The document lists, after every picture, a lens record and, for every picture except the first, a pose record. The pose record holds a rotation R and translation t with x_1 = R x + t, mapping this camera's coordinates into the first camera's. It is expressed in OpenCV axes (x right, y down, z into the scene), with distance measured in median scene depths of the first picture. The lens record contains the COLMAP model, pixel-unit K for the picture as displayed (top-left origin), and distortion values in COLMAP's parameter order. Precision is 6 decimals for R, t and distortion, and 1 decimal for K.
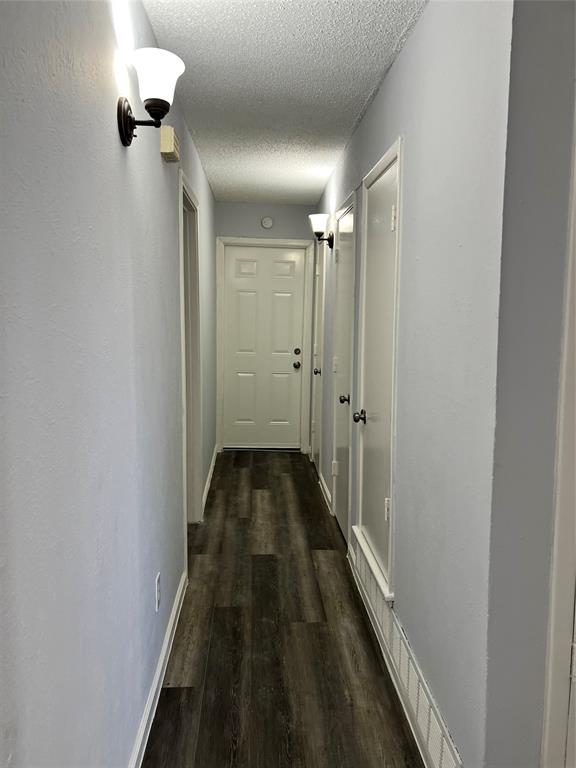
lens RADIAL K [[575.3, 0, 288.2], [0, 575.3, 382.9], [0, 0, 1]] dist [0.067037, -0.071888]
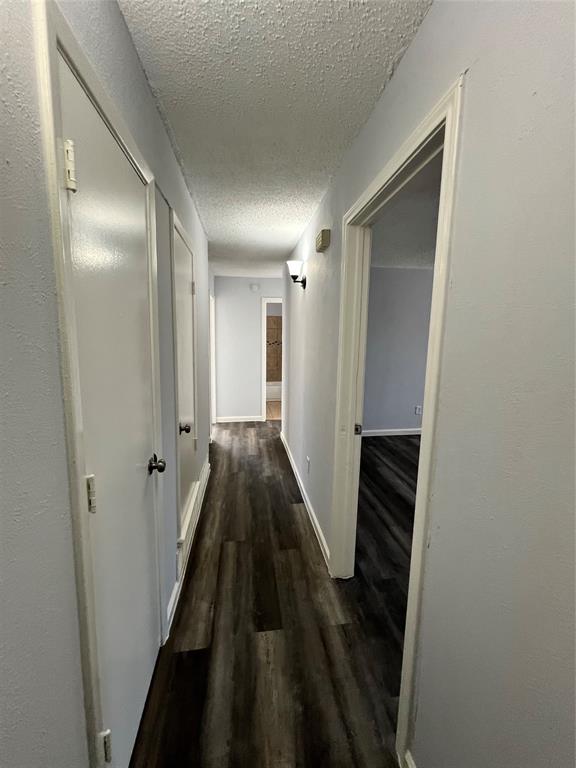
lens RADIAL K [[317.5, 0, 288.1], [0, 317.5, 381.8], [0, 0, 1]] dist [-0.001142, 0.000021]
pose [[-0.996541, -0.011082, -0.082360, -0.031942], [-0.032481, 0.964171, 0.263285, -0.203373], [0.076492, 0.265050, -0.961196, 1.556271]]
